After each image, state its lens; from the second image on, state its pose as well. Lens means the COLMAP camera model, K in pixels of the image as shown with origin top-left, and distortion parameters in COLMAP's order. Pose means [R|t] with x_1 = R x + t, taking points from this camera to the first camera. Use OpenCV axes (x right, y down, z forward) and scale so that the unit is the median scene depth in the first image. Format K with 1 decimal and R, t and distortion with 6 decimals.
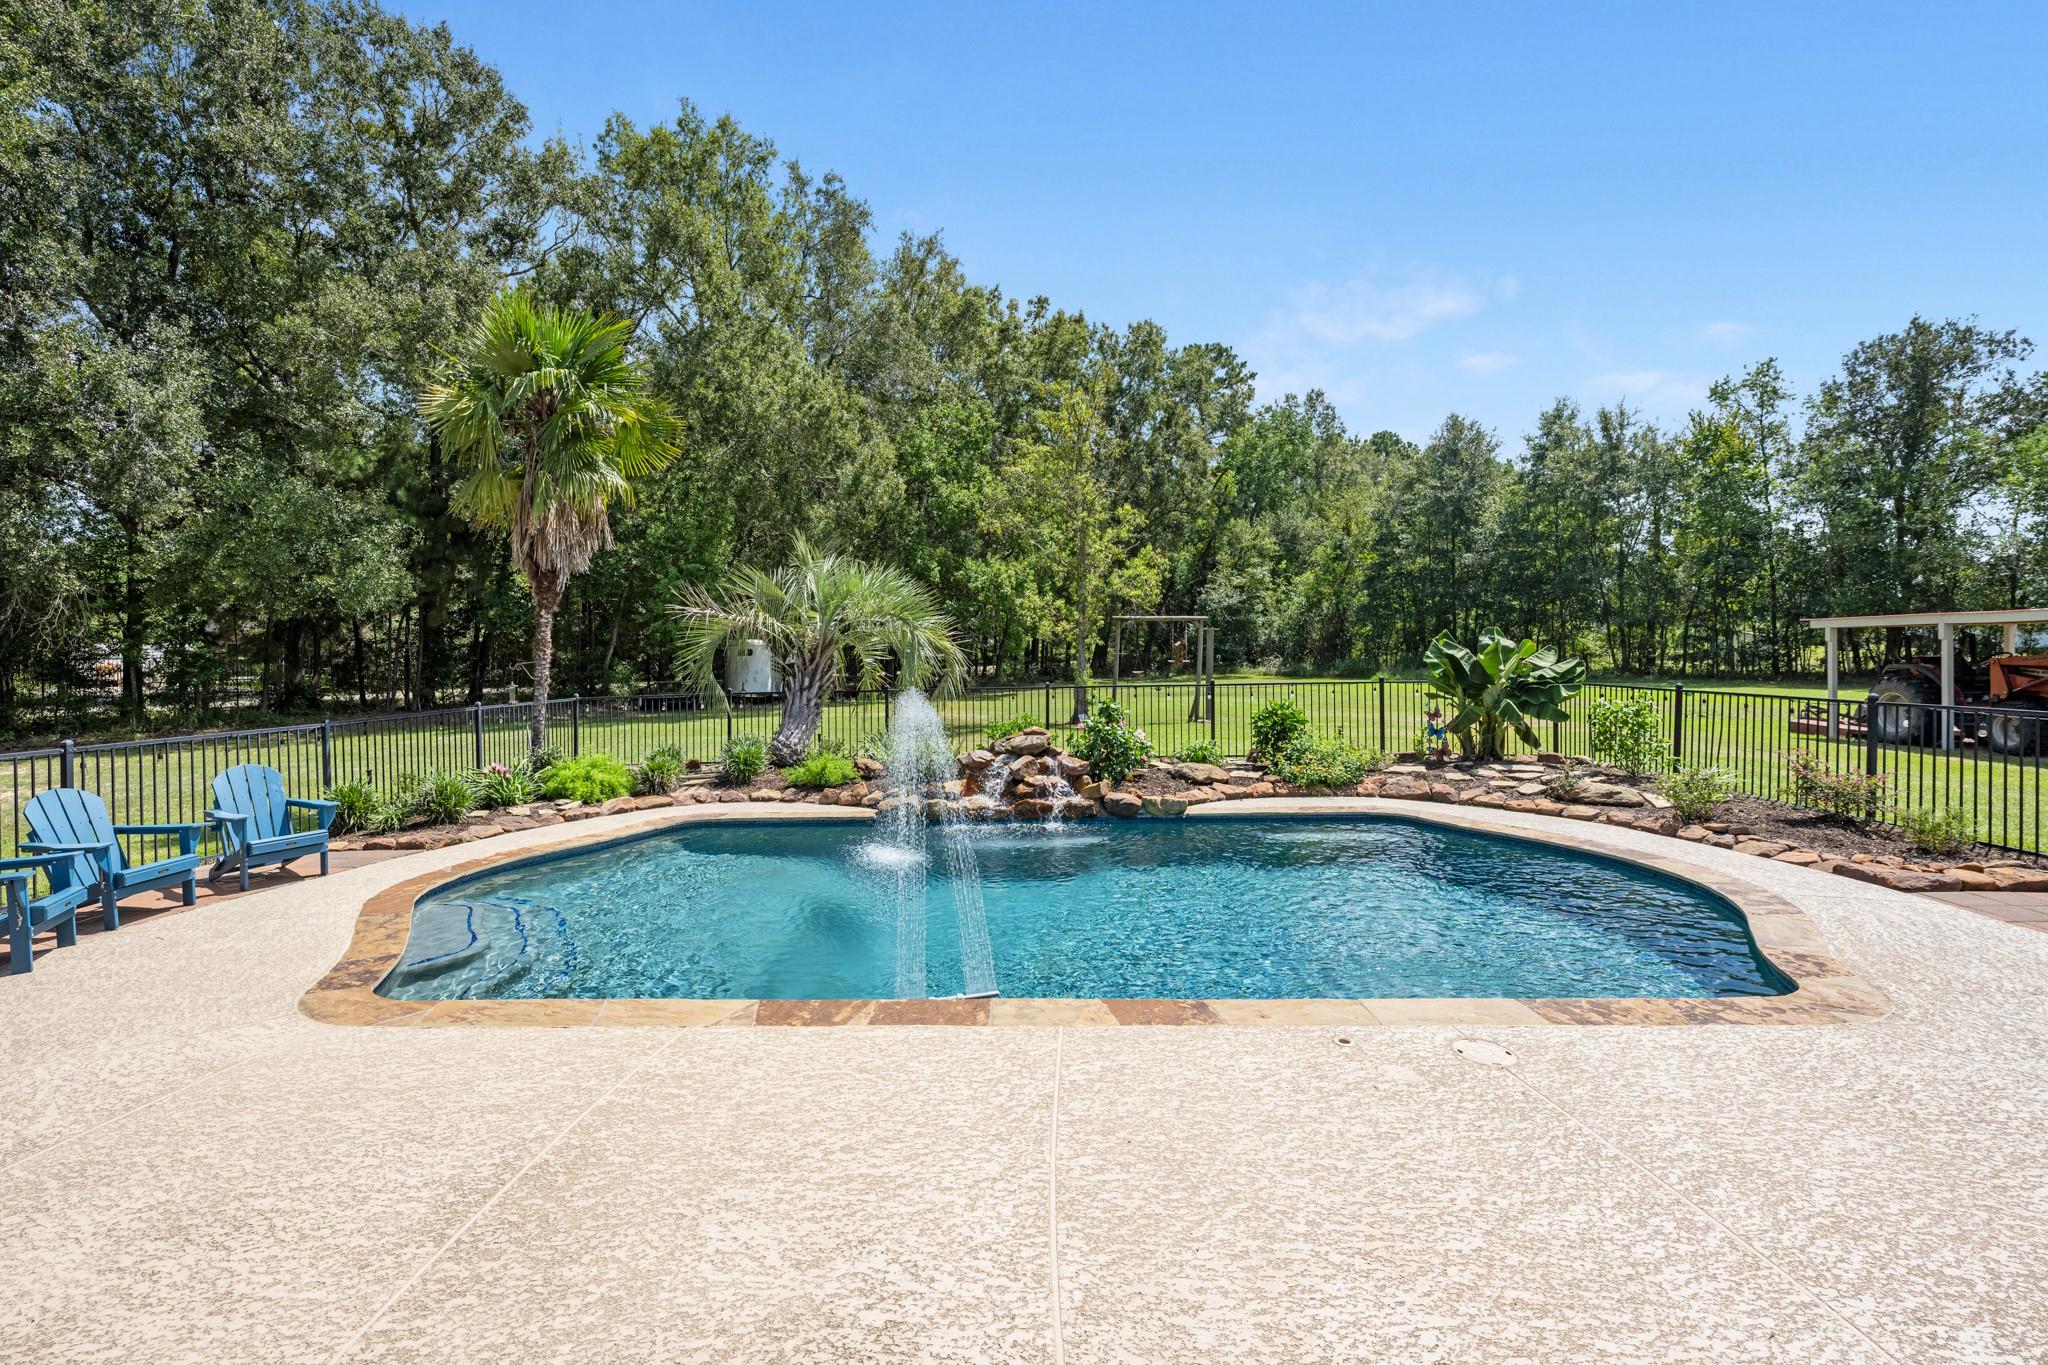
lens RADIAL K [[975.3, 0, 1019.7], [0, 975.3, 647.5], [0, 0, 1]] dist [-0.000727, -0.000329]
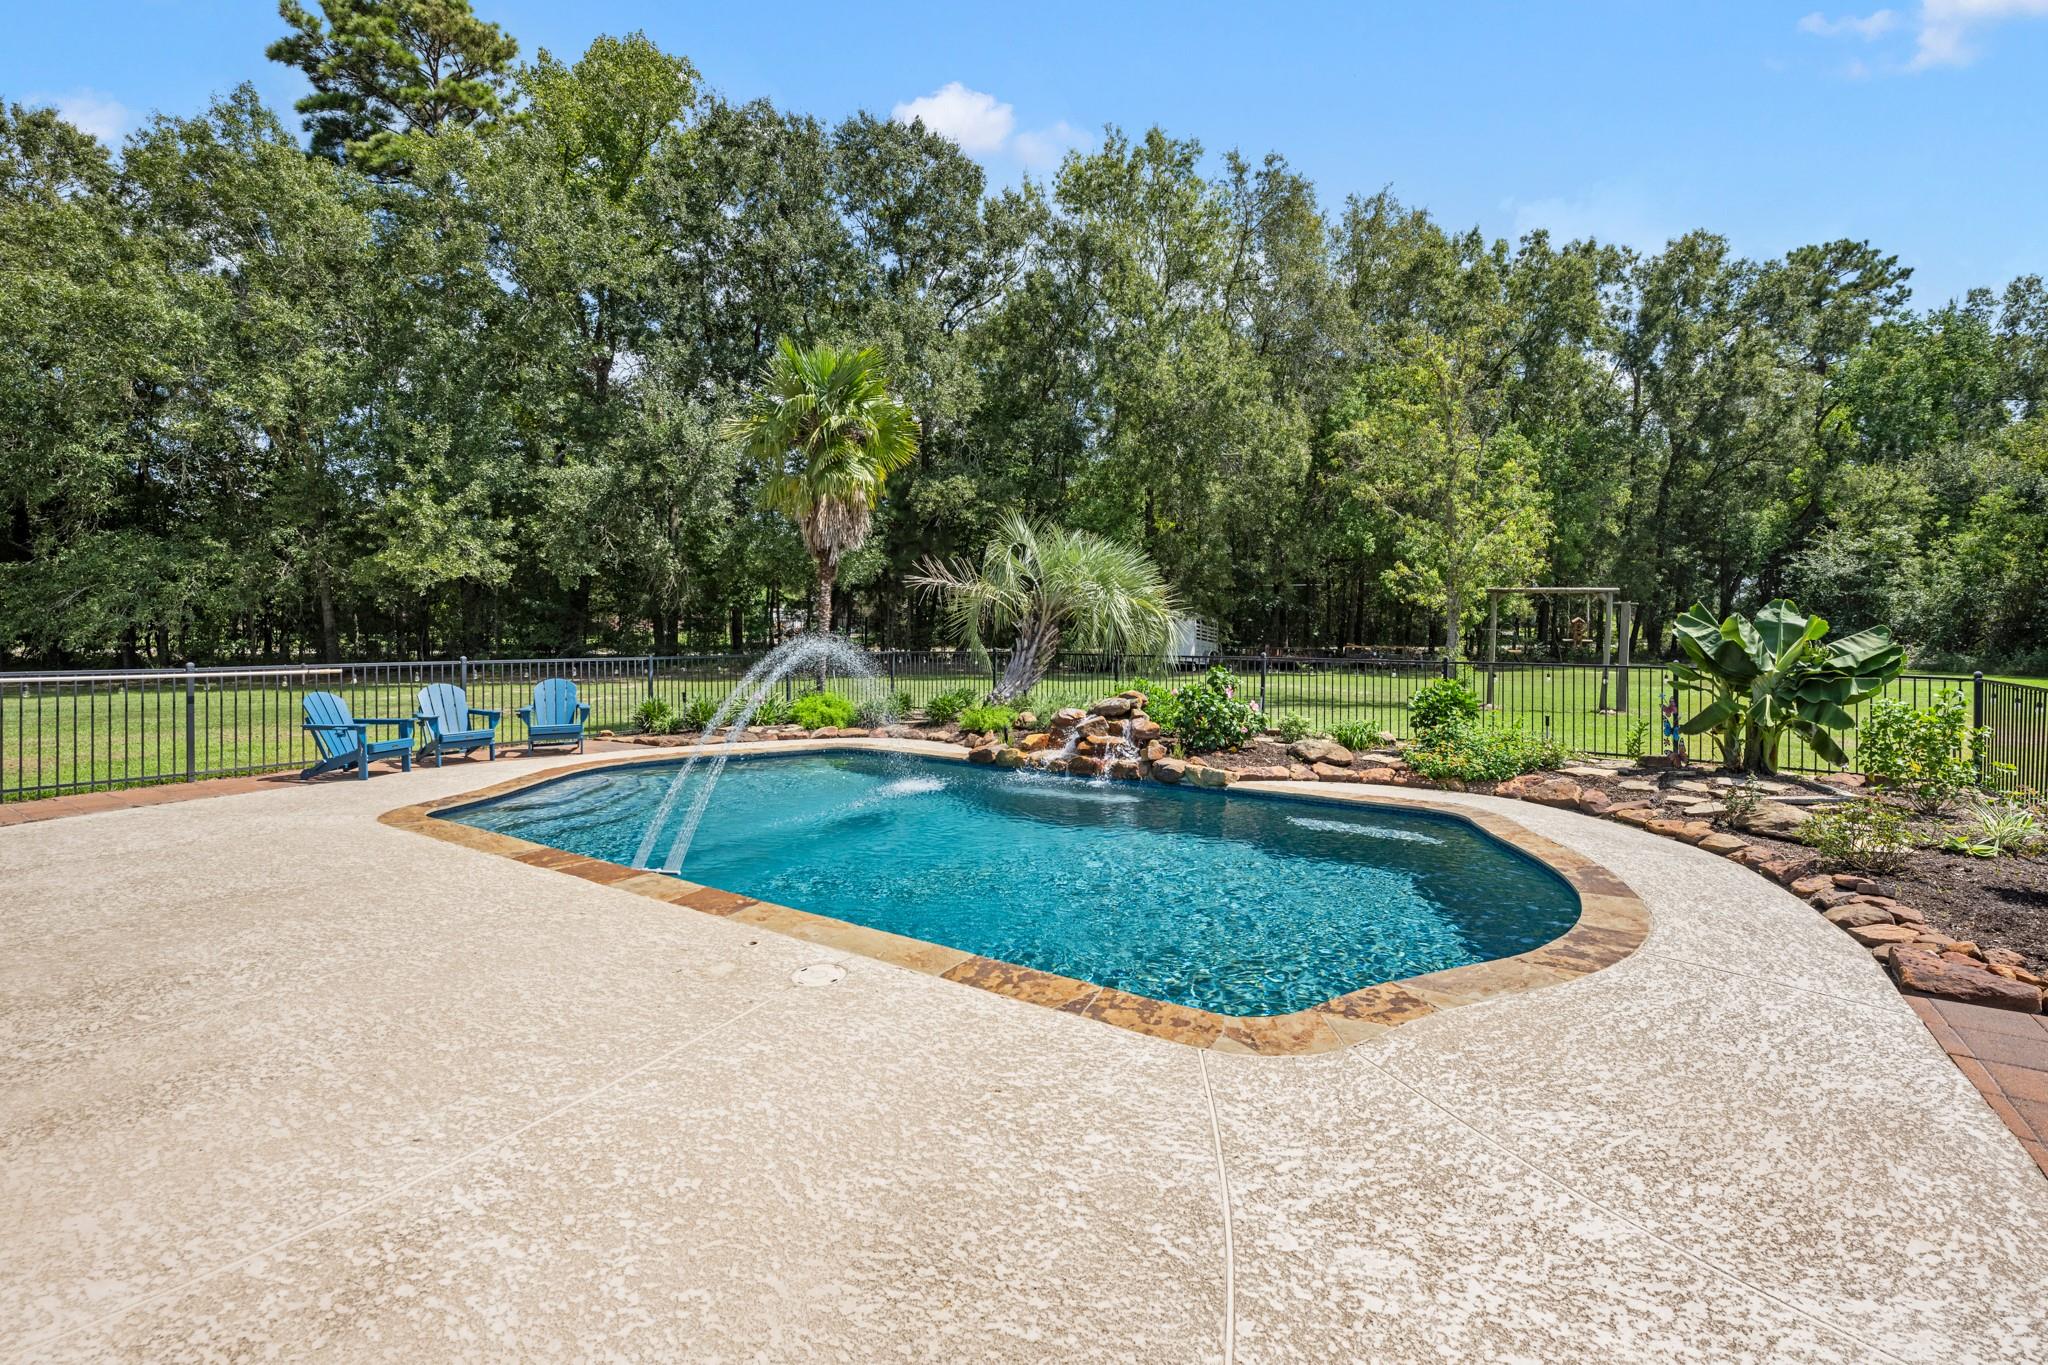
lens RADIAL K [[934.2, 0, 995.4], [0, 934.2, 630.5], [0, 0, 1]] dist [0.000192, 0.000999]
pose [[0.845963, 0.024952, -0.532658, 0.371962], [-0.019067, 0.999681, 0.016548, 0.002911], [0.532901, -0.003843, 0.846169, 0.069755]]
